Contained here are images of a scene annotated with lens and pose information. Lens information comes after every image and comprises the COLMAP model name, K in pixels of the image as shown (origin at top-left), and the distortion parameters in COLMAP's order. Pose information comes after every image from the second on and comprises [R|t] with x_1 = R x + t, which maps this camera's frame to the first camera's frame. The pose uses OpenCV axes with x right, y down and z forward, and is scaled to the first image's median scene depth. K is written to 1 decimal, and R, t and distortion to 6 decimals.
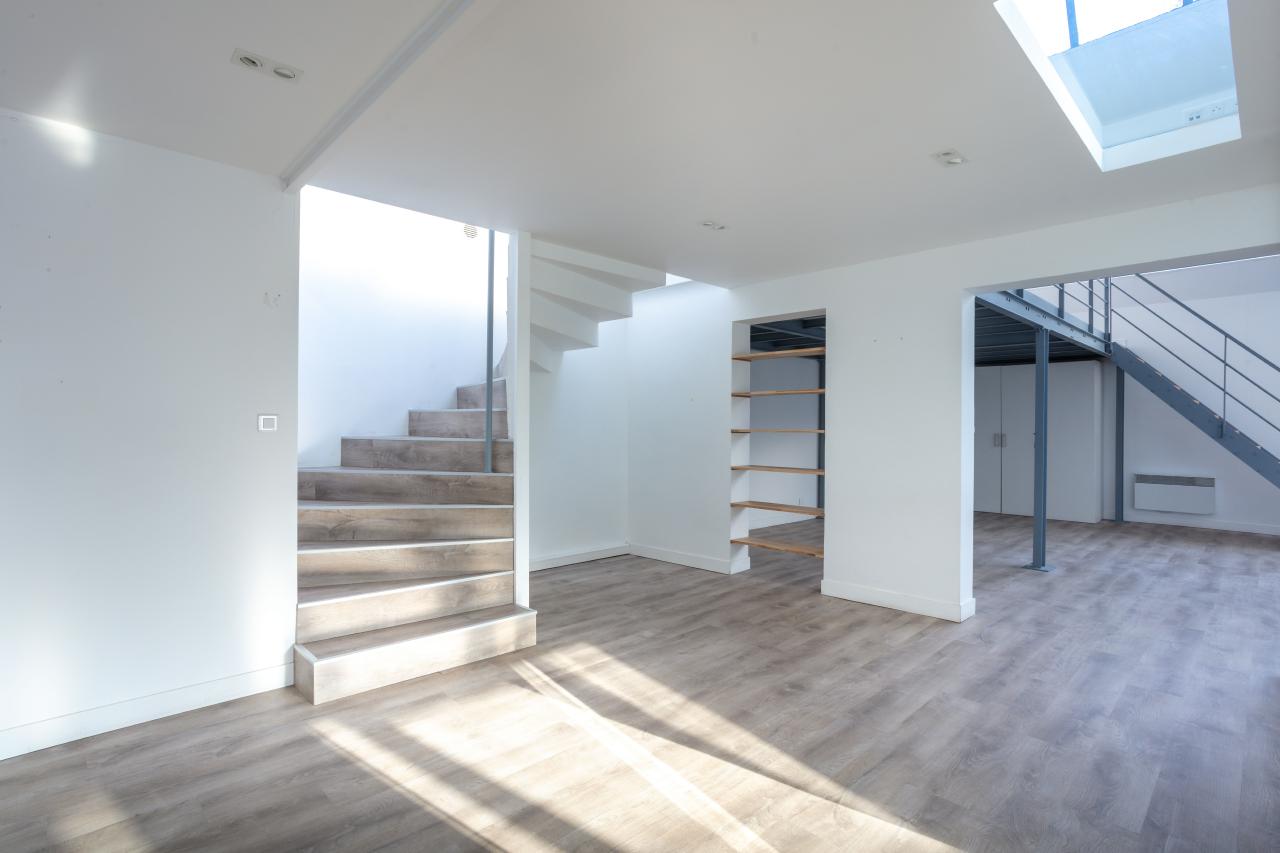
lens RADIAL K [[626.0, 0, 640.0], [0, 626.0, 426.5], [0, 0, 1]] dist [-0.053476, 0.033295]
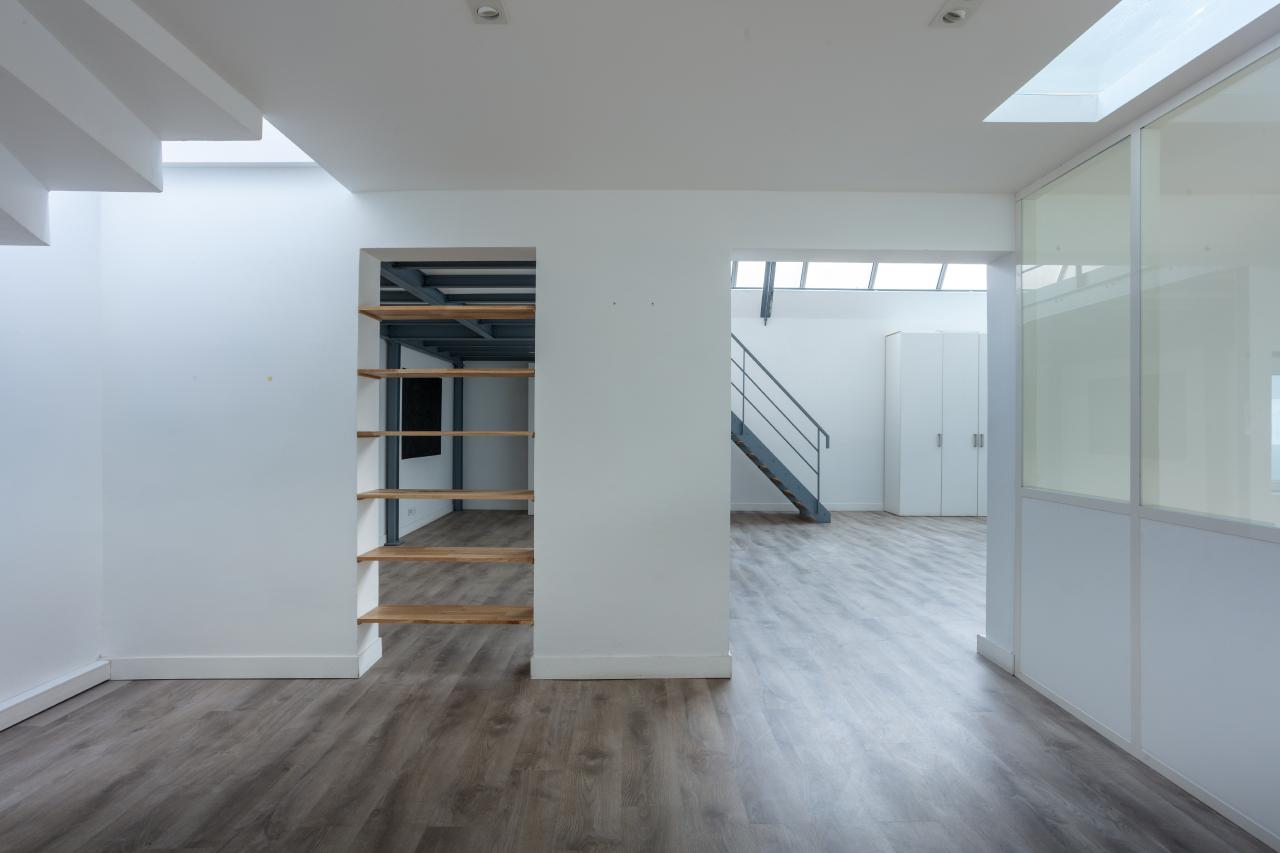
lens RADIAL K [[626.0, 0, 640.0], [0, 626.0, 426.5], [0, 0, 1]] dist [-0.053476, 0.033295]
pose [[0.686649, -0.003144, 0.726983, -0.113952], [0.002941, 0.999994, 0.001547, 0.000064], [-0.726983, 0.001076, 0.686654, 0.486375]]
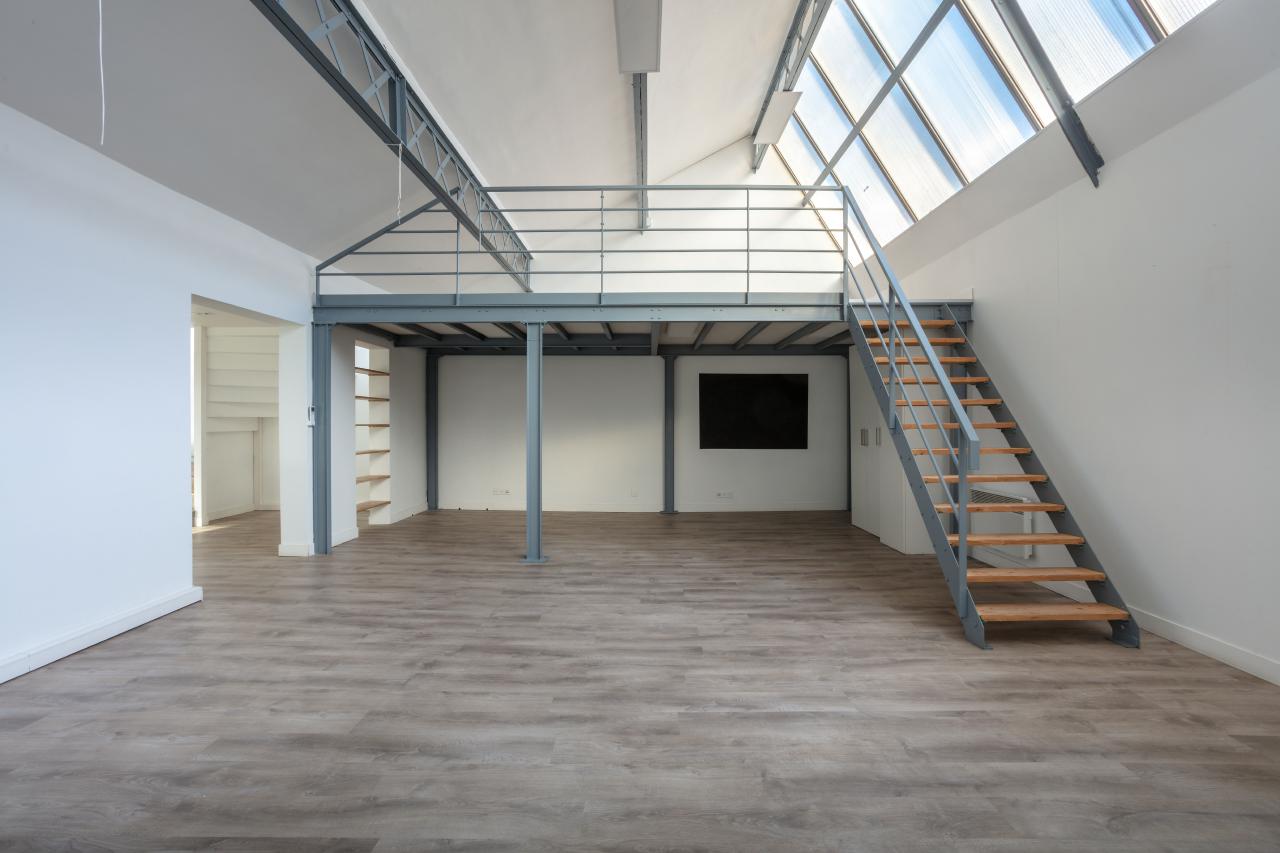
lens RADIAL K [[626.0, 0, 640.0], [0, 626.0, 426.5], [0, 0, 1]] dist [-0.053476, 0.033295]
pose [[0.694308, 0.004862, -0.719662, 1.951161], [0.001436, 0.999966, 0.008141, 0.002407], [0.719677, -0.006686, 0.694277, 0.526492]]
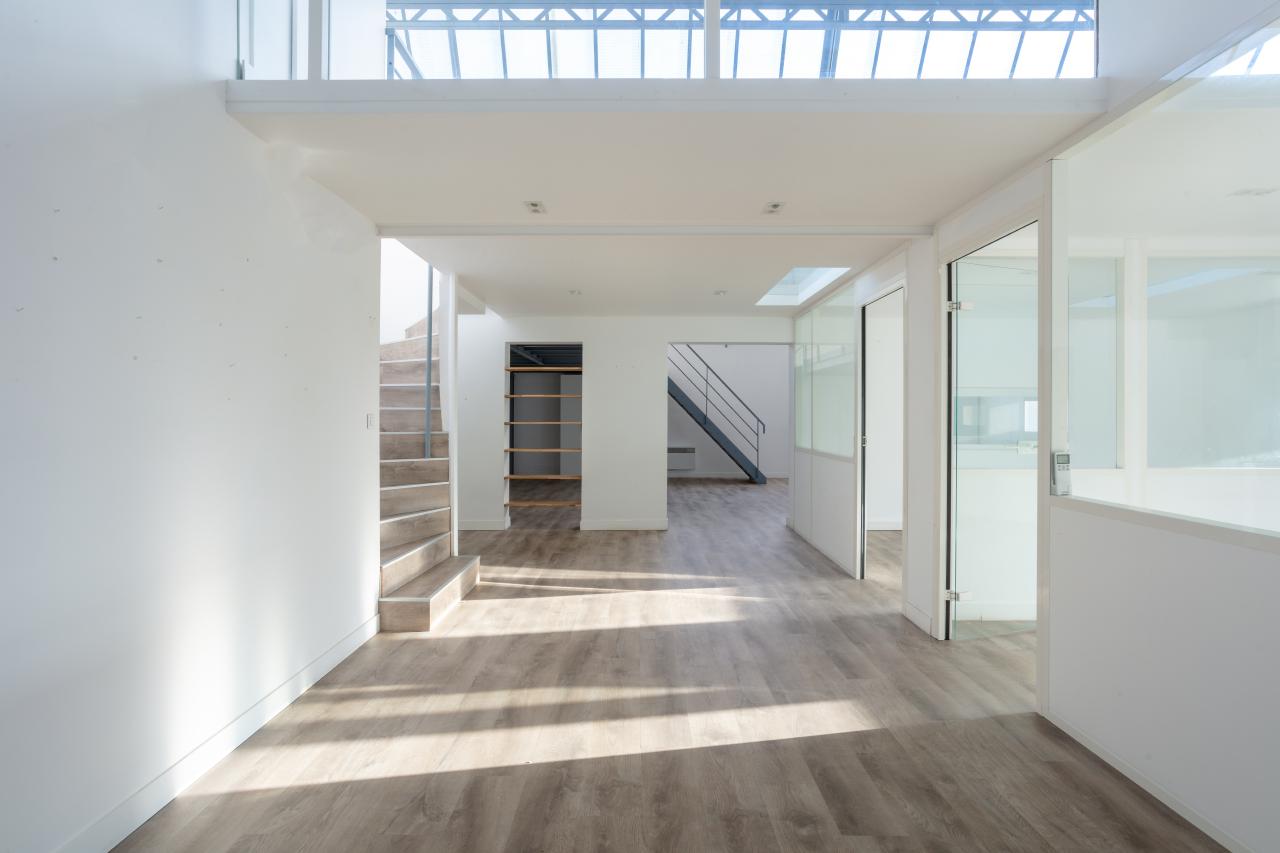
lens RADIAL K [[626.0, 0, 640.0], [0, 626.0, 426.5], [0, 0, 1]] dist [-0.053476, 0.033295]
pose [[0.698196, -0.014004, 0.715770, -0.728761], [0.001260, 0.999831, 0.018332, -0.011758], [-0.715905, -0.011898, 0.698096, -0.172025]]
